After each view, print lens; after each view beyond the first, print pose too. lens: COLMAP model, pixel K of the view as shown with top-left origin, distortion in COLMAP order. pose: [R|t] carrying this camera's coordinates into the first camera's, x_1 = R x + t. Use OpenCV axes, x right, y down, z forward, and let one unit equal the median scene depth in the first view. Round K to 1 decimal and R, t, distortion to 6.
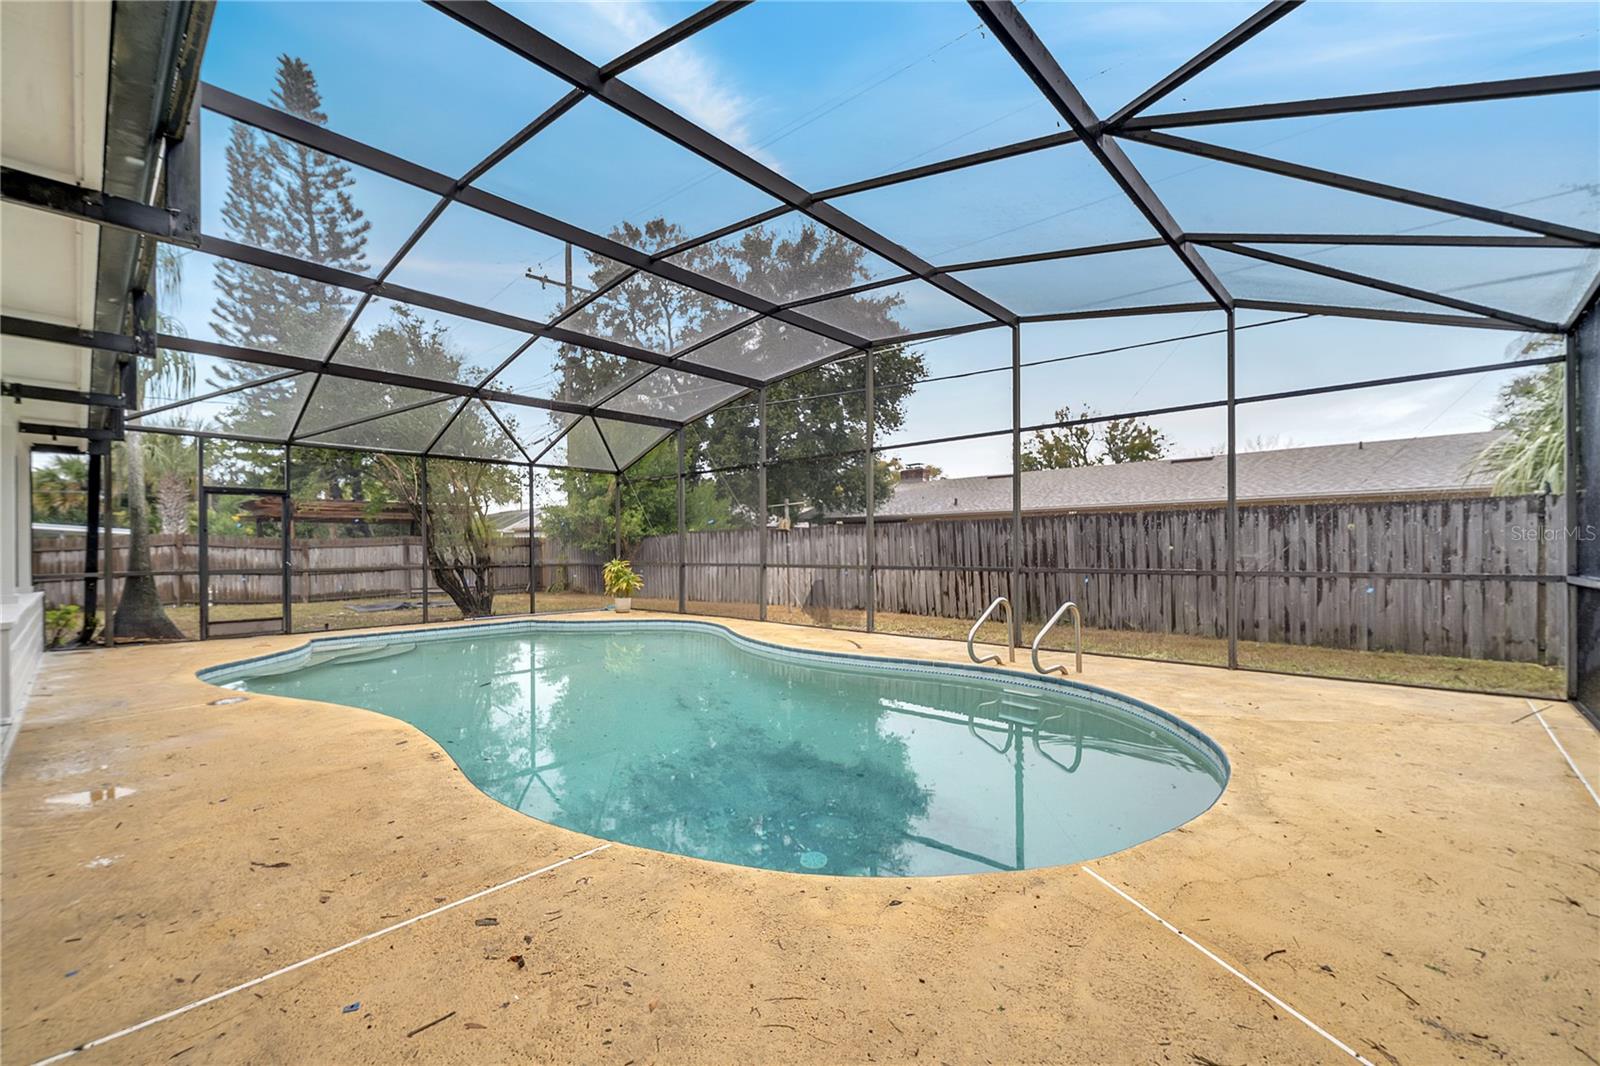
lens RADIAL K [[648.6, 0, 795.7], [0, 648.6, 540.0], [0, 0, 1]] dist [-0.001034, -0.000005]
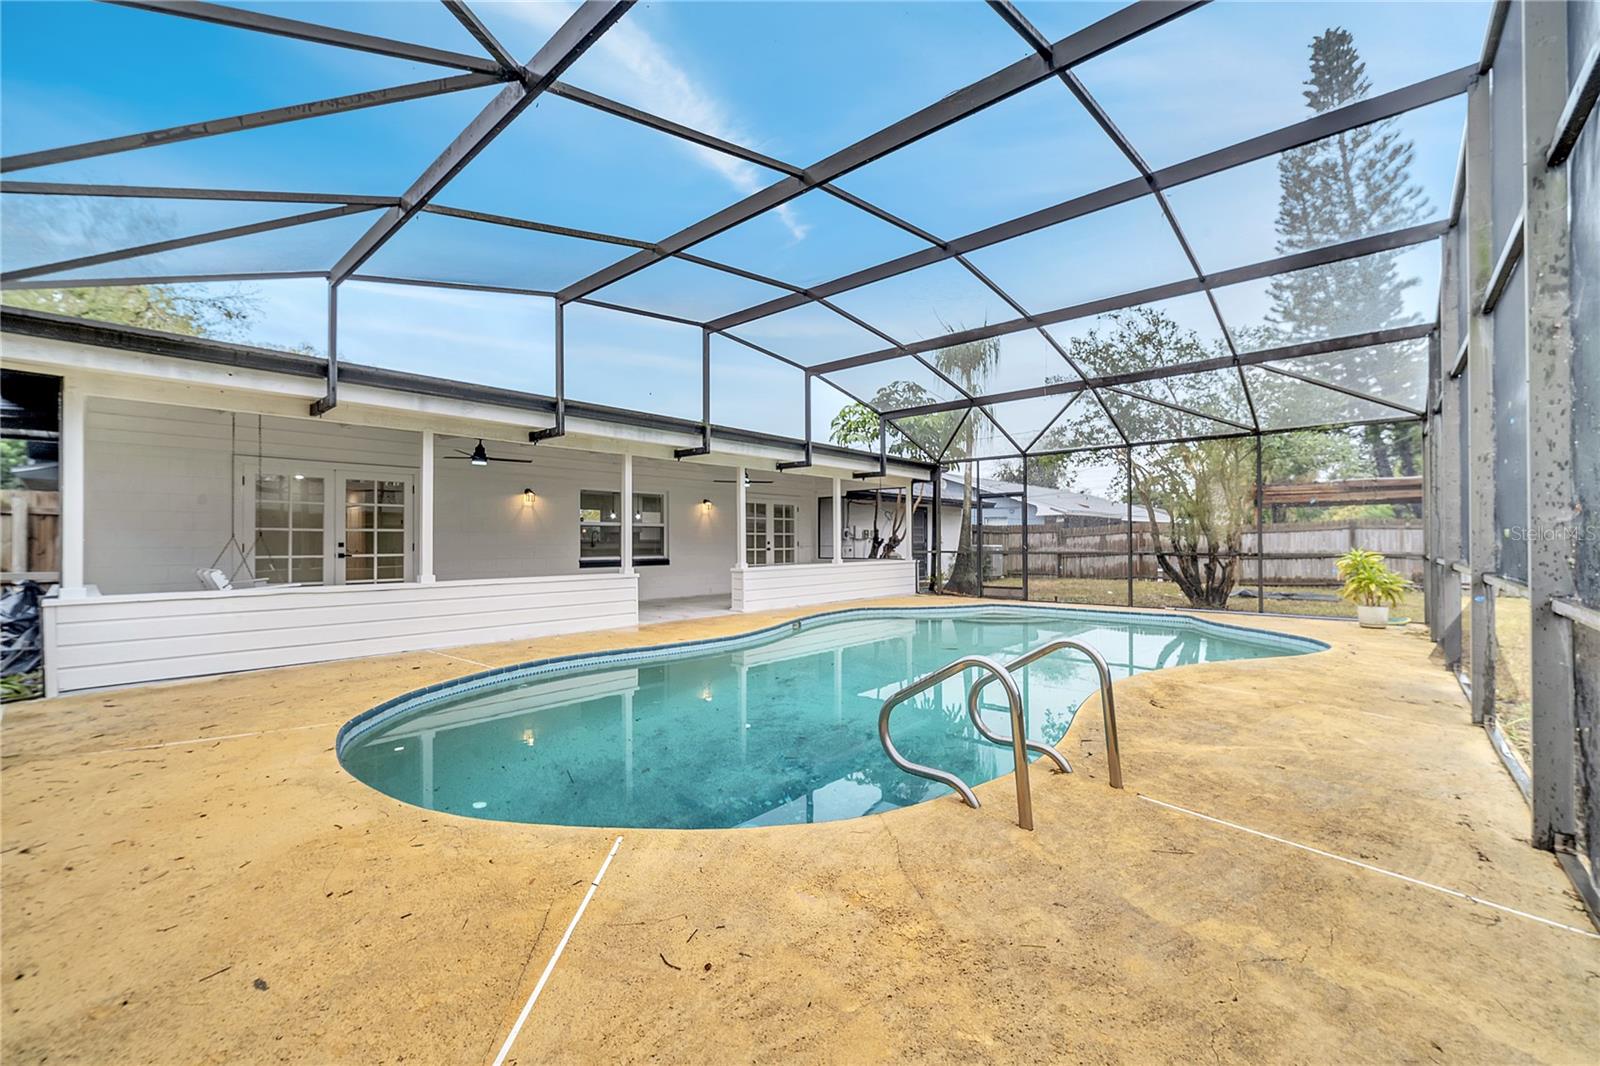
lens RADIAL K [[648.6, 0, 795.7], [0, 648.6, 540.0], [0, 0, 1]] dist [-0.001034, -0.000005]
pose [[0.015884, -0.004139, -0.999865, 0.520694], [0.025612, 0.999665, -0.003731, 0.015996], [0.999546, -0.025549, 0.015984, 0.521656]]
